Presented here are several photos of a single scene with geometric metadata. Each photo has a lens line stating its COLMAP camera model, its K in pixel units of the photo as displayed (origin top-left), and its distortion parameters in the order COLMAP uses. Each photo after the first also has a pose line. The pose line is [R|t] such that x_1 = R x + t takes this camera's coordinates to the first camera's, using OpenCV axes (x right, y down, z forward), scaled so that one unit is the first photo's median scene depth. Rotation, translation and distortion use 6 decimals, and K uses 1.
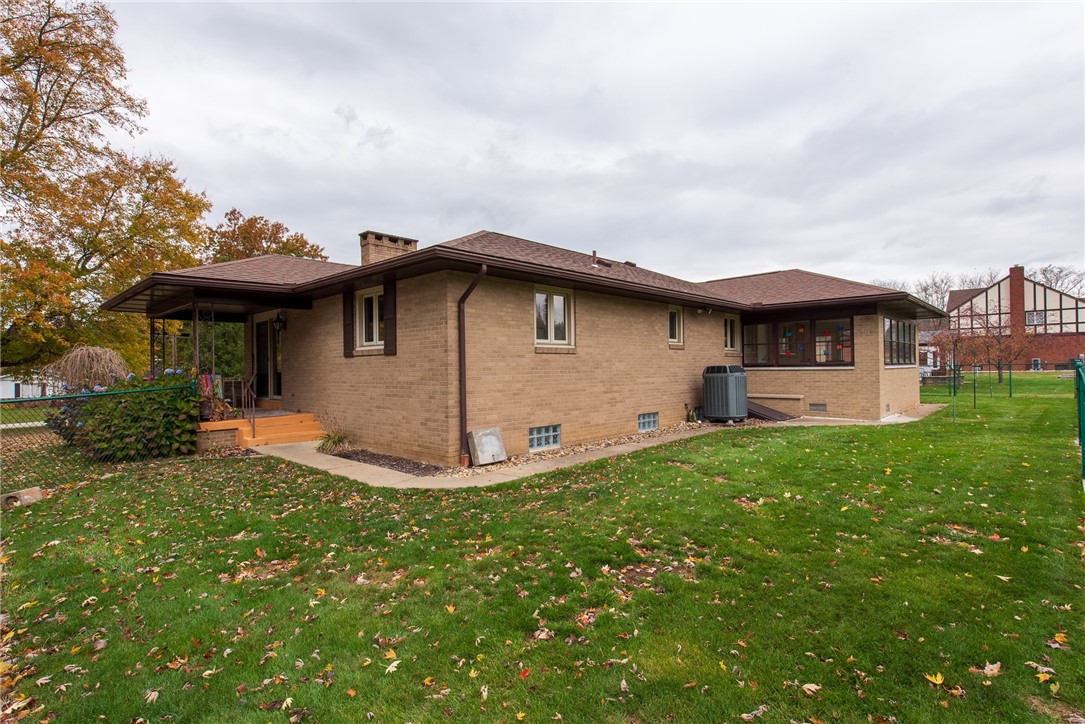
lens RADIAL K [[529.2, 0, 541.5], [0, 529.2, 369.1], [0, 0, 1]] dist [0.002845, 0.000231]
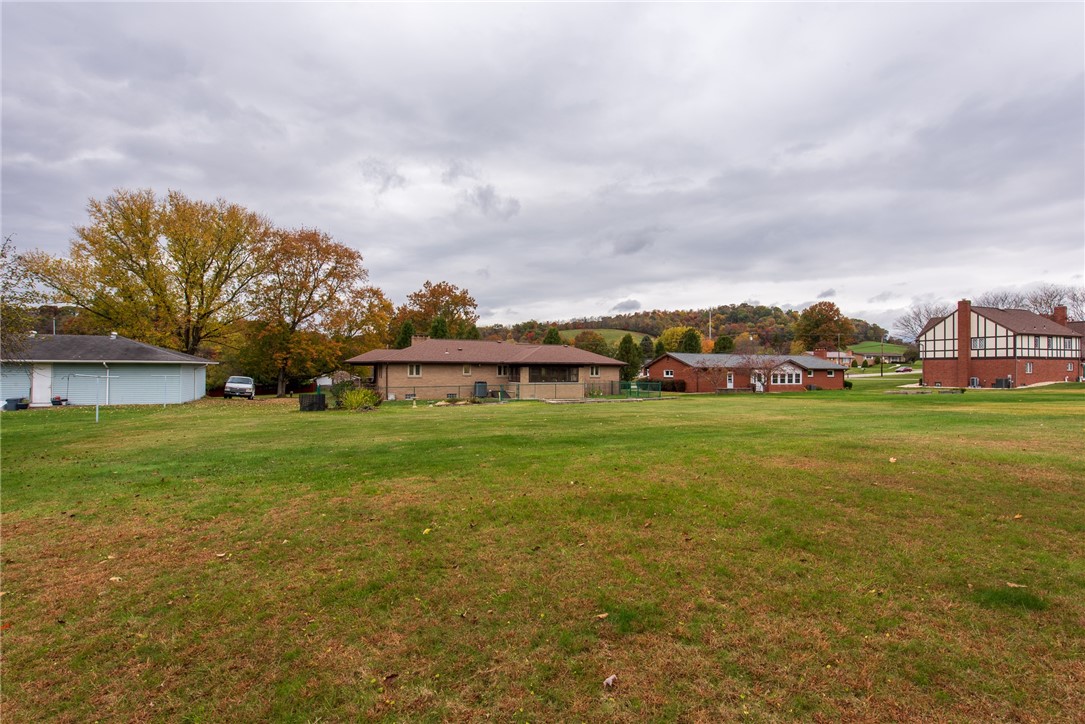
lens RADIAL K [[538.0, 0, 543.5], [0, 538.0, 367.6], [0, 0, 1]] dist [-0.001268, -0.001108]
pose [[0.913298, 0.015159, -0.407009, 0.537223], [-0.016395, 0.999865, 0.000451, -0.027156], [0.406961, 0.006261, 0.913424, -0.499742]]
